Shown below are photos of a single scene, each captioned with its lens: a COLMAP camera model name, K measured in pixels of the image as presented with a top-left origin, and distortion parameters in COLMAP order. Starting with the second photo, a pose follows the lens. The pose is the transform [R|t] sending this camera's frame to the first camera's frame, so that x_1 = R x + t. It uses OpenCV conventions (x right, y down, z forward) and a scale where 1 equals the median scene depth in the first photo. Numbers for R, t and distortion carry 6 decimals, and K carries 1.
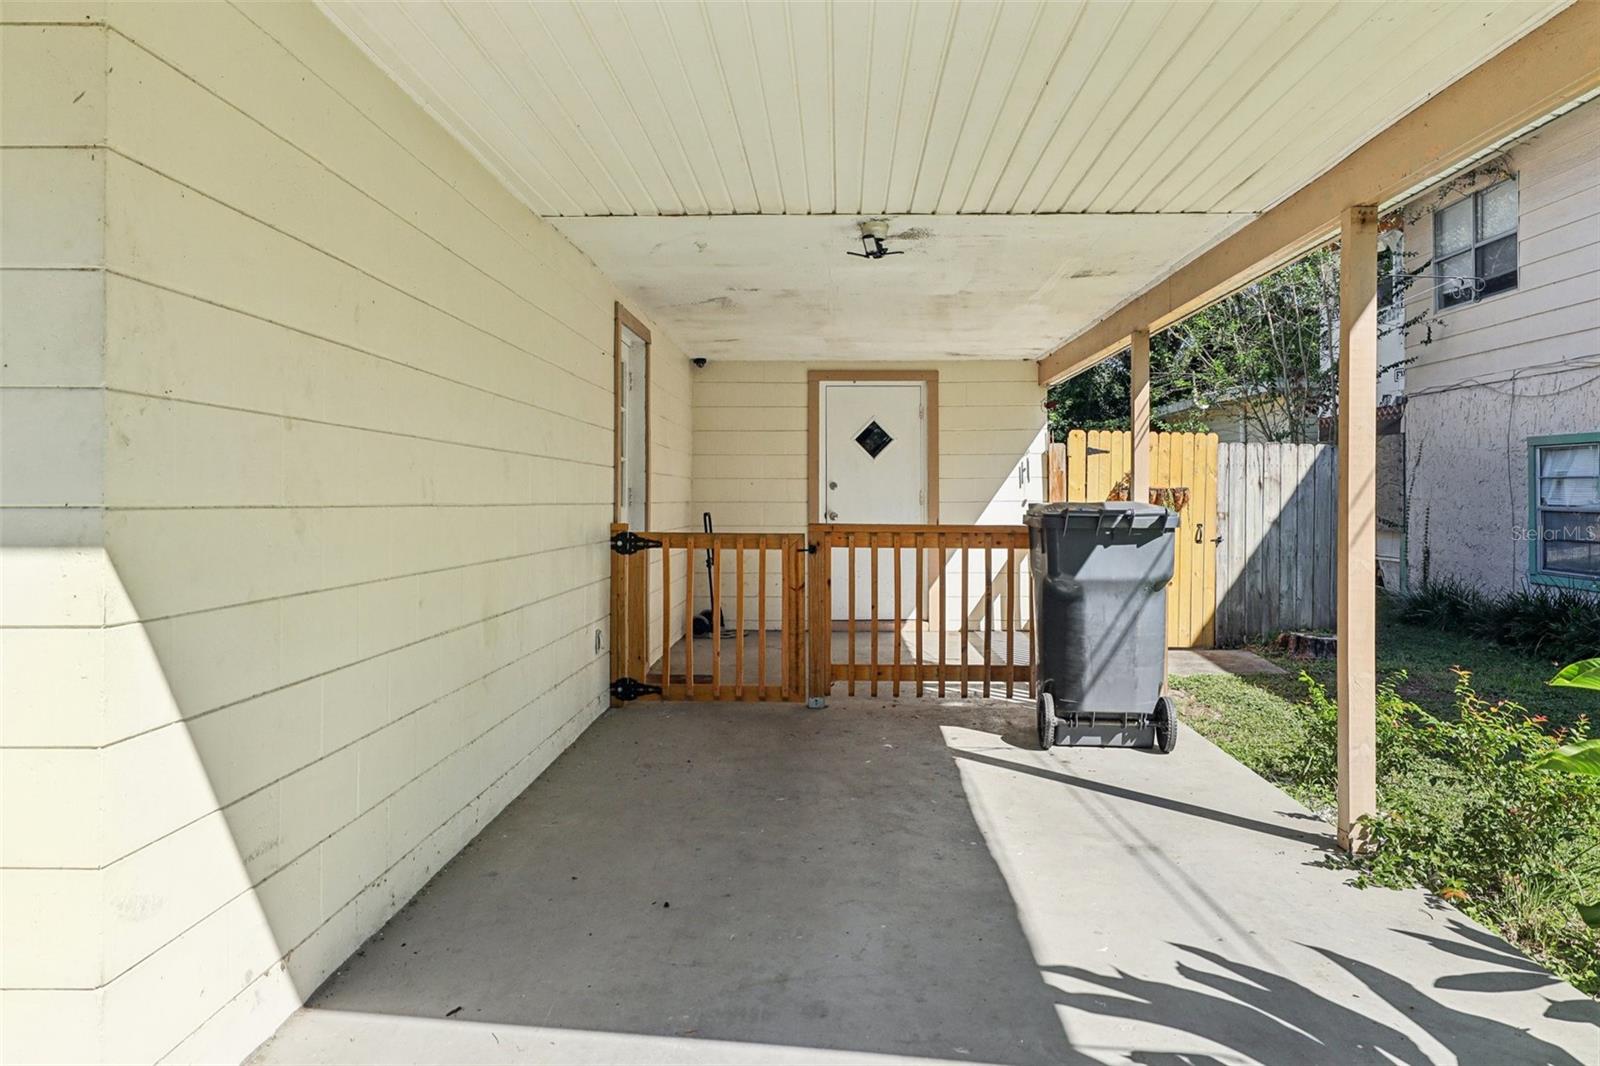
lens RADIAL K [[1111.5, 0, 824.2], [0, 1111.5, 484.9], [0, 0, 1]] dist [-0.001109, 0.002067]
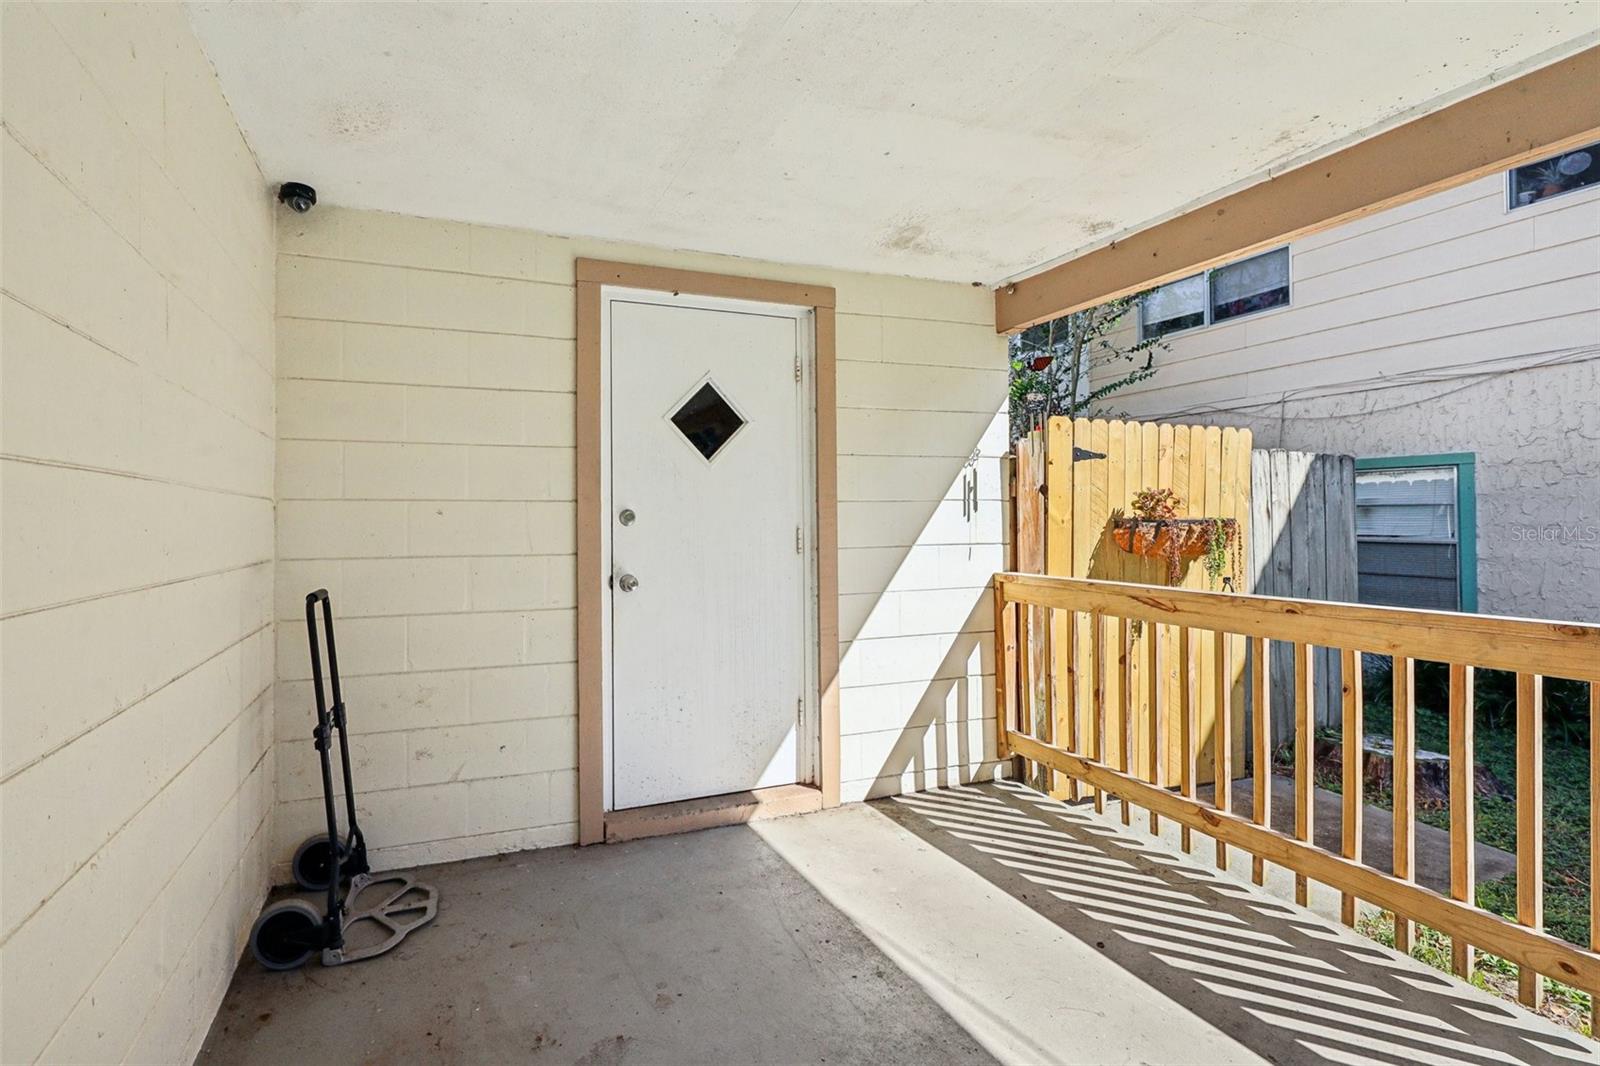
lens RADIAL K [[869.7, 0, 787.8], [0, 869.7, 534.3], [0, 0, 1]] dist [-0.007483, -0.000624]
pose [[0.916102, -0.012657, 0.400746, -0.077050], [0.006496, 0.999839, 0.016729, 0.002477], [-0.400893, -0.012722, 0.916036, 0.646969]]
